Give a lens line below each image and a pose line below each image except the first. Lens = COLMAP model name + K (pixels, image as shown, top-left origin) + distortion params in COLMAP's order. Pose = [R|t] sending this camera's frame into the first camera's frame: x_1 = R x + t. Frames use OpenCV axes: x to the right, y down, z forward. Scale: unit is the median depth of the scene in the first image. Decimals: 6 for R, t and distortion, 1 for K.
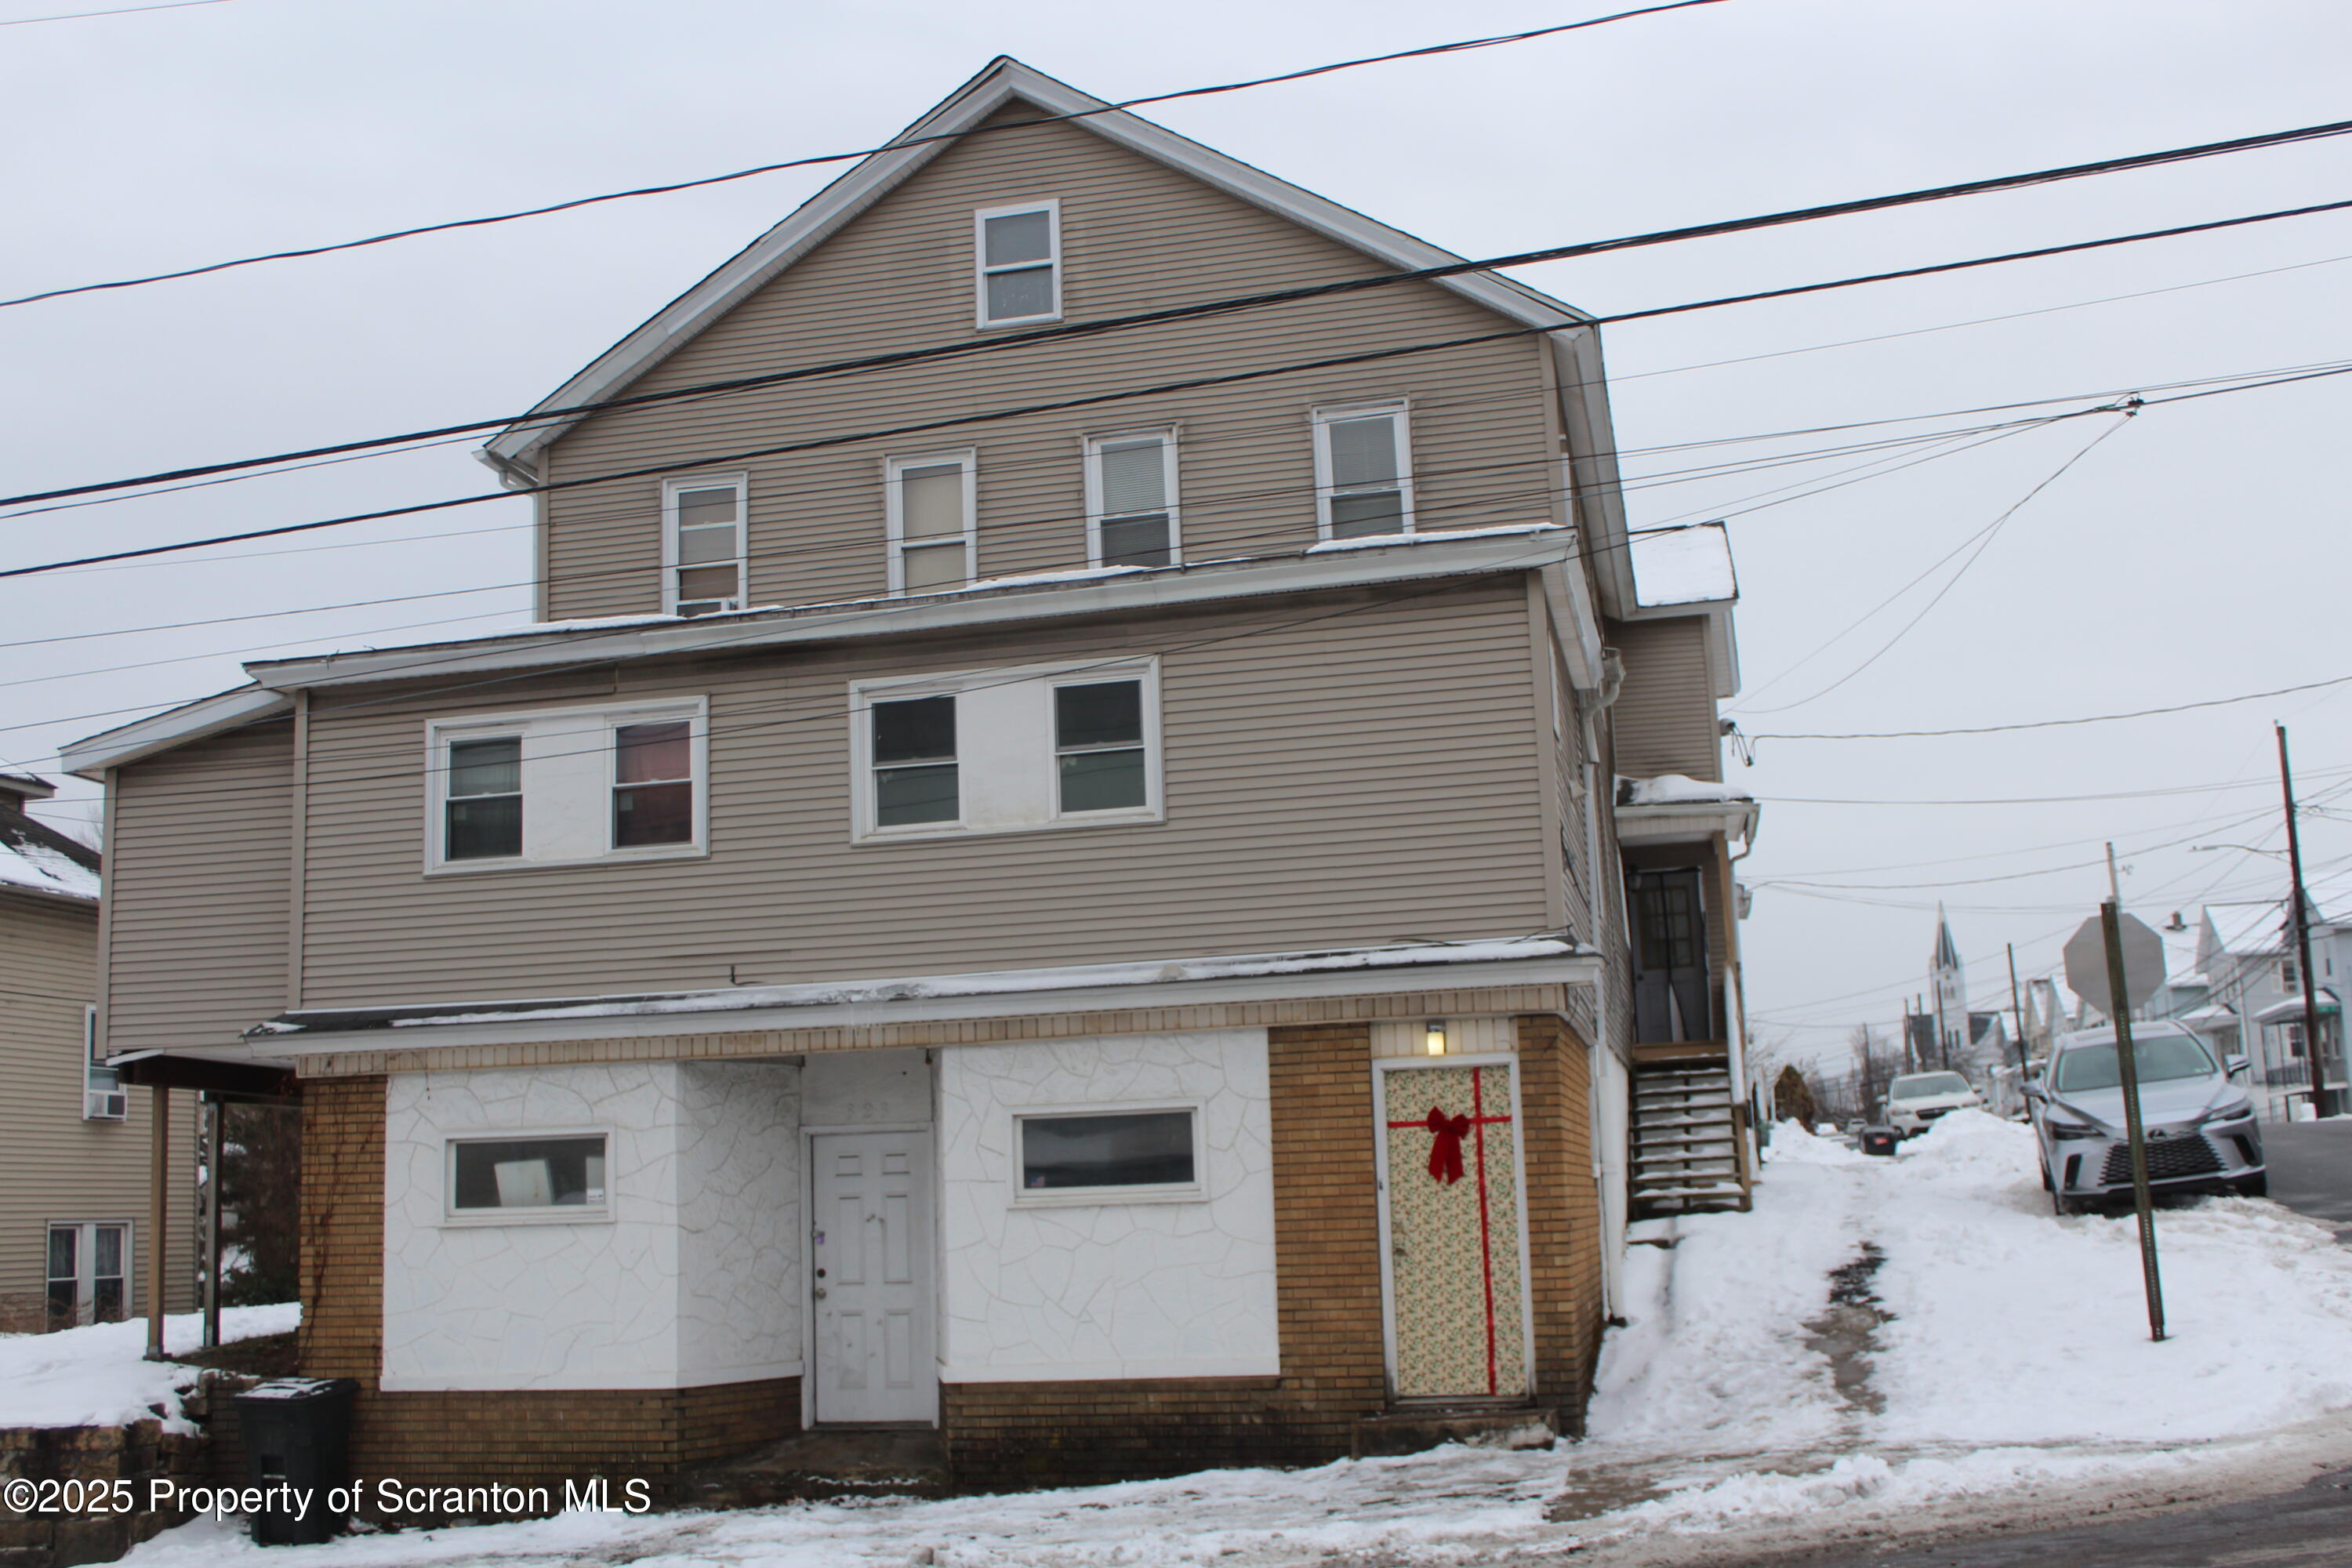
lens RADIAL K [[2355.5, 0, 1176.0], [0, 2355.5, 784.0], [0, 0, 1]] dist [0.000158, 0.019184]
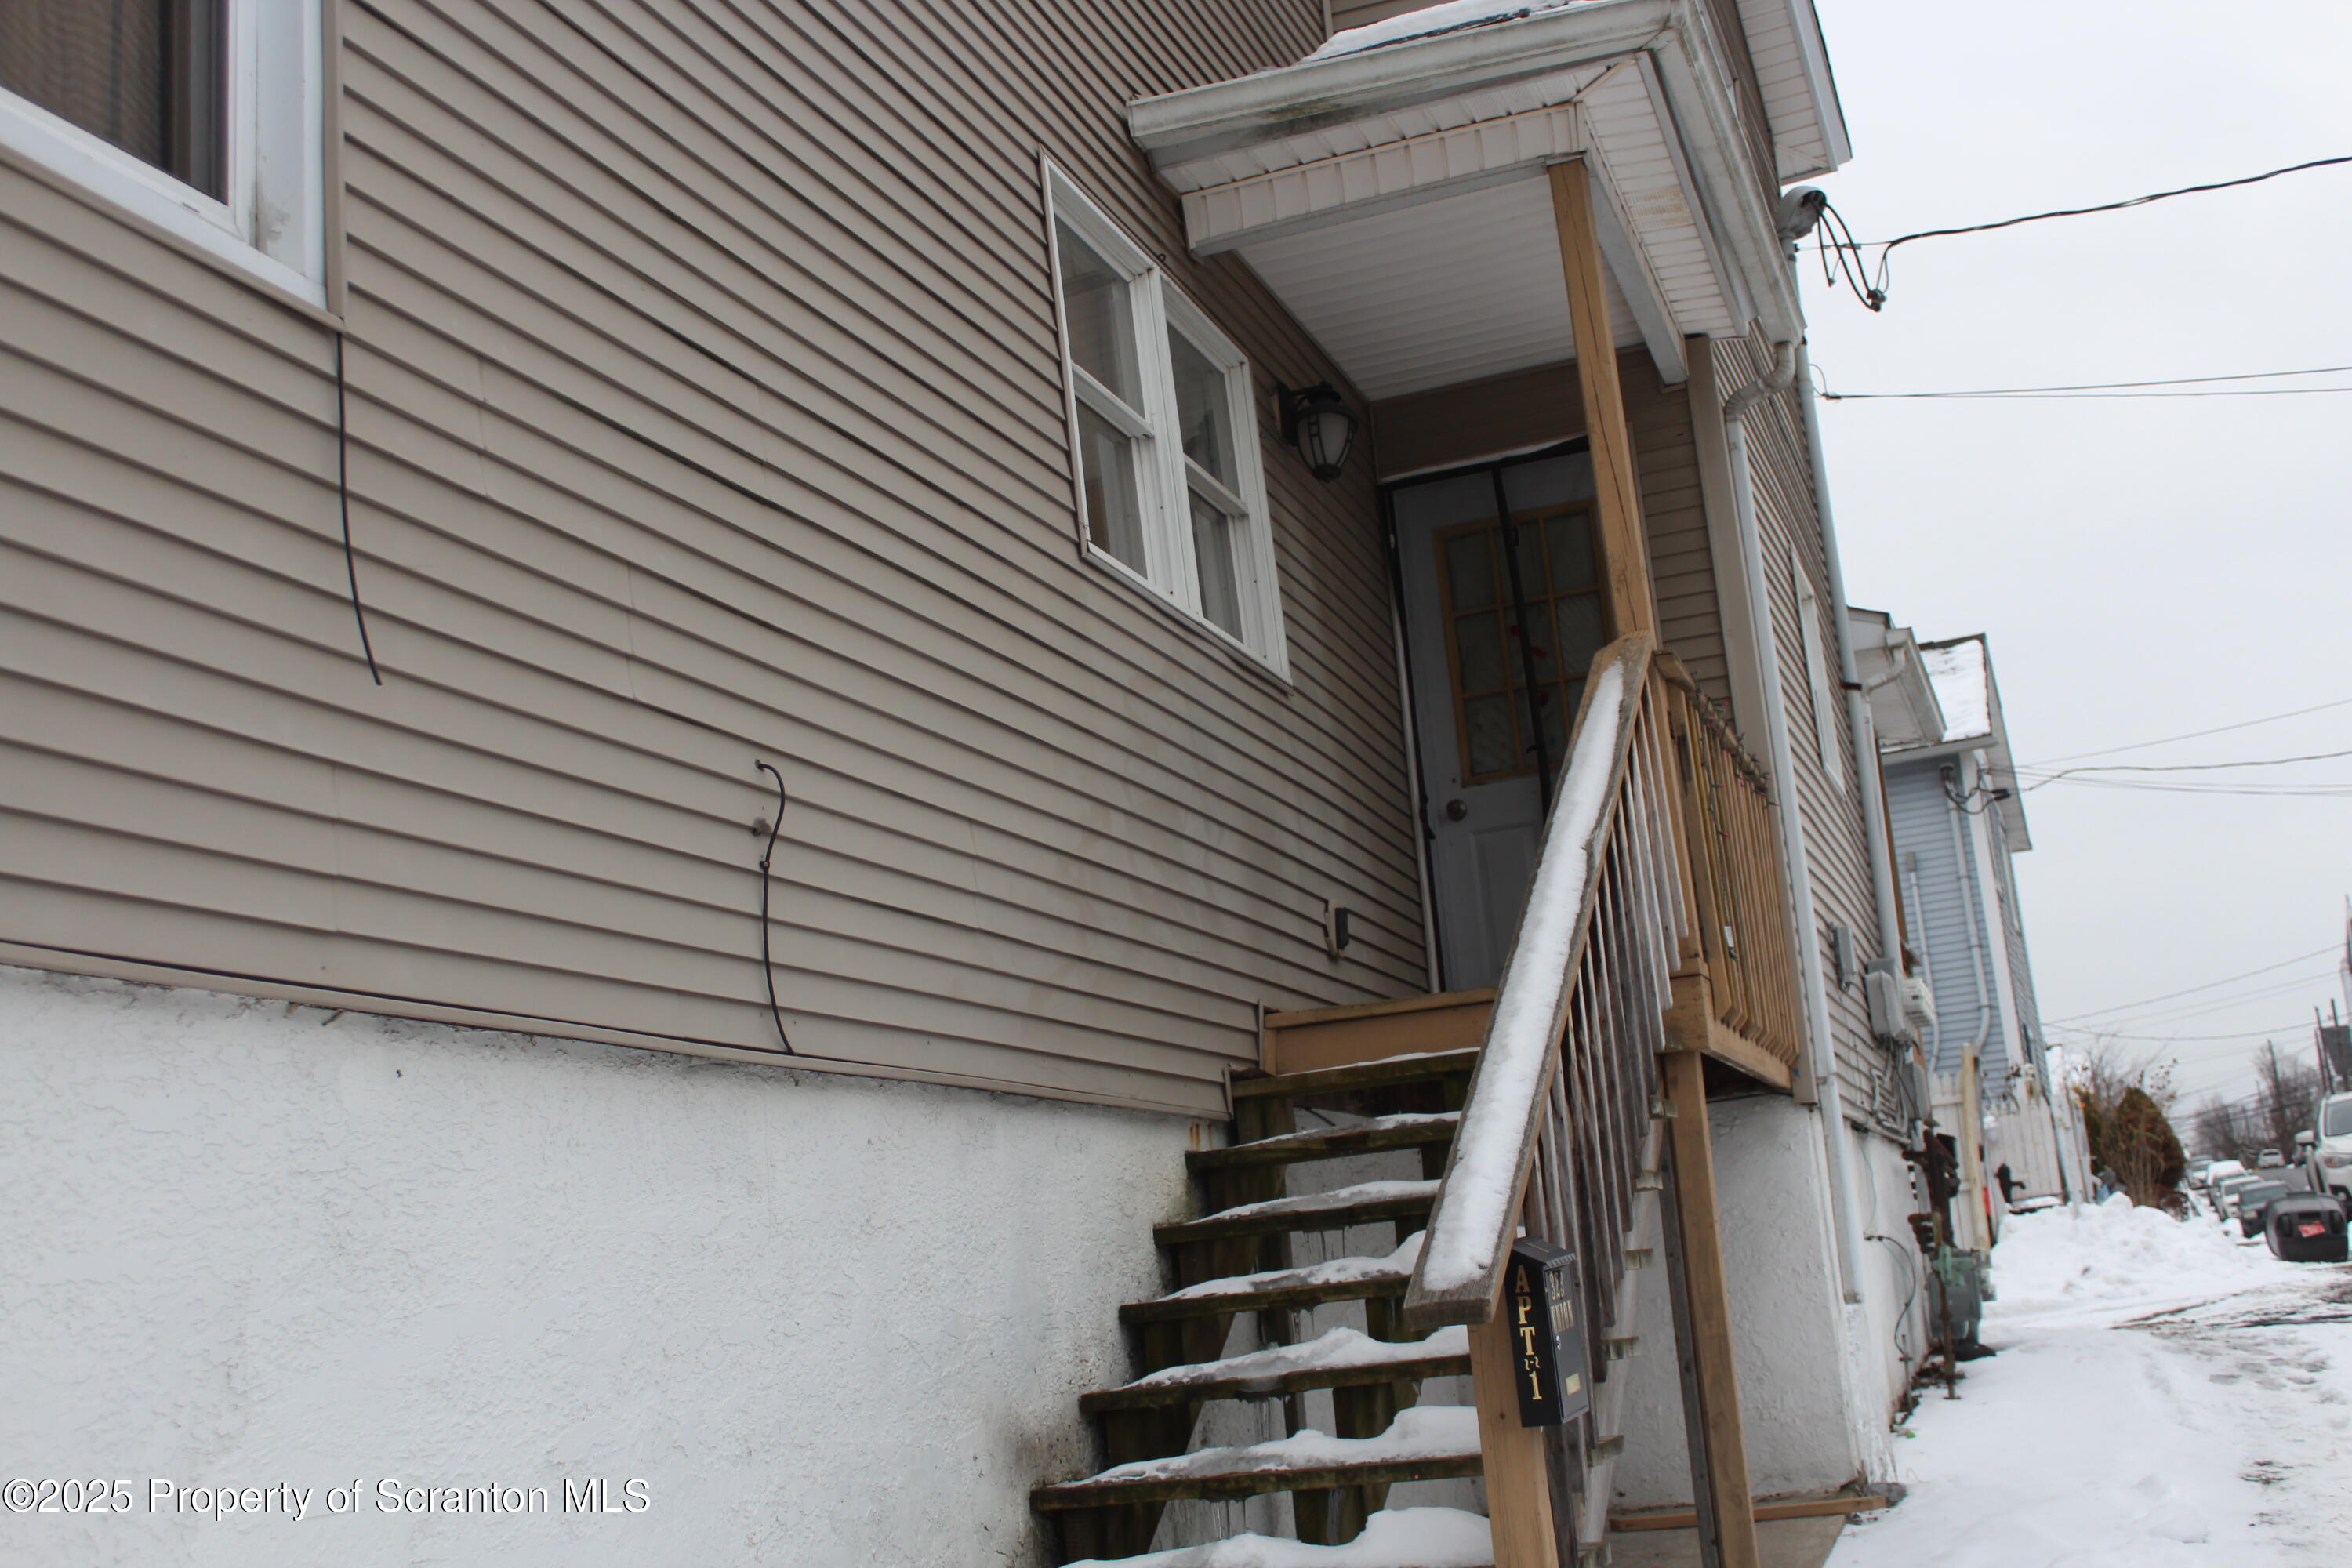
lens RADIAL K [[2355.5, 0, 1176.0], [0, 2355.5, 784.0], [0, 0, 1]] dist [0.000158, 0.019184]
pose [[0.987198, -0.075735, -0.140371, 0.122057], [0.071369, 0.996804, -0.035882, 0.051878], [0.142640, 0.025405, 0.989449, 0.412210]]
